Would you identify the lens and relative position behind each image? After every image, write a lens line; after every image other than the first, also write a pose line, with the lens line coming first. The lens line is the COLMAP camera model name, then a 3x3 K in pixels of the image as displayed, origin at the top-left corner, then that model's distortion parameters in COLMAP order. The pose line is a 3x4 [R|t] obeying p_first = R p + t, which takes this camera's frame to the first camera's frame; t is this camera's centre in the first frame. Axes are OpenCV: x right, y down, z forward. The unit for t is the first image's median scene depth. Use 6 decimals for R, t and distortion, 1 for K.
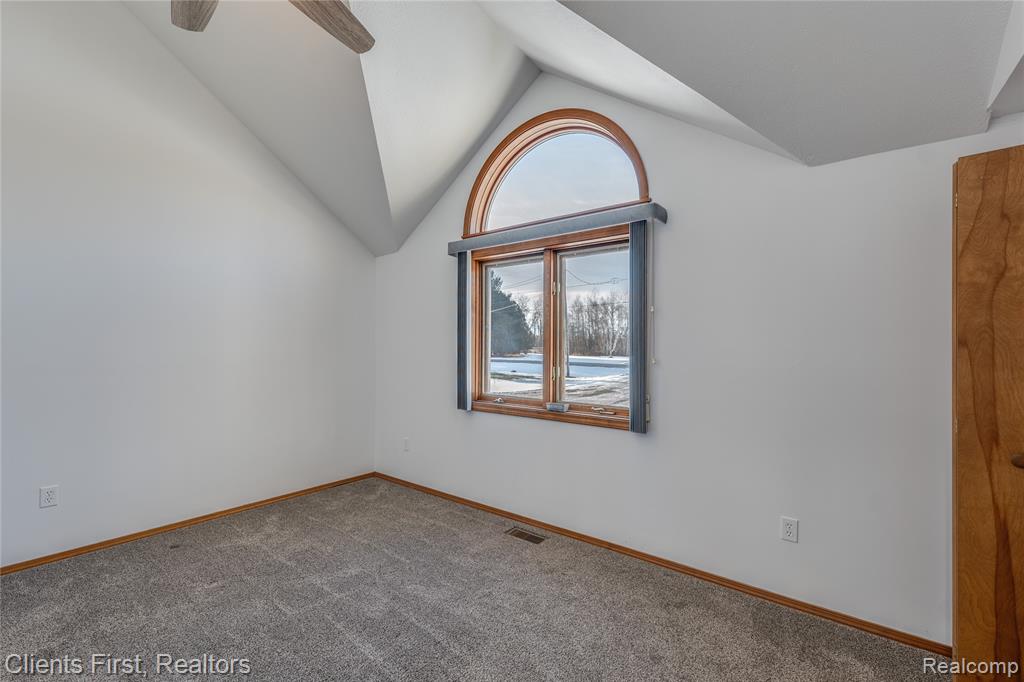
lens RADIAL K [[396.6, 0, 513.5], [0, 396.6, 352.7], [0, 0, 1]] dist [-0.001687, -0.000002]
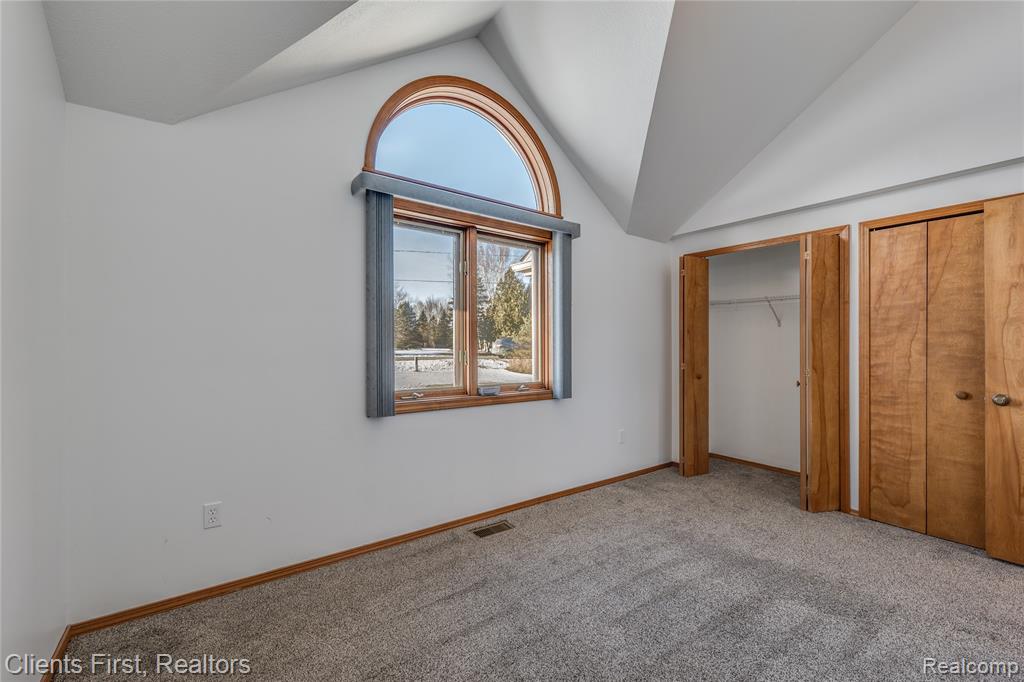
lens RADIAL K [[421.1, 0, 510.1], [0, 421.1, 333.1], [0, 0, 1]] dist [0.003871, 0.000018]
pose [[0.329082, -0.004295, 0.944291, -0.846470], [-0.009466, 0.999924, 0.007847, -0.016352], [-0.944254, -0.011521, 0.329017, 0.591805]]
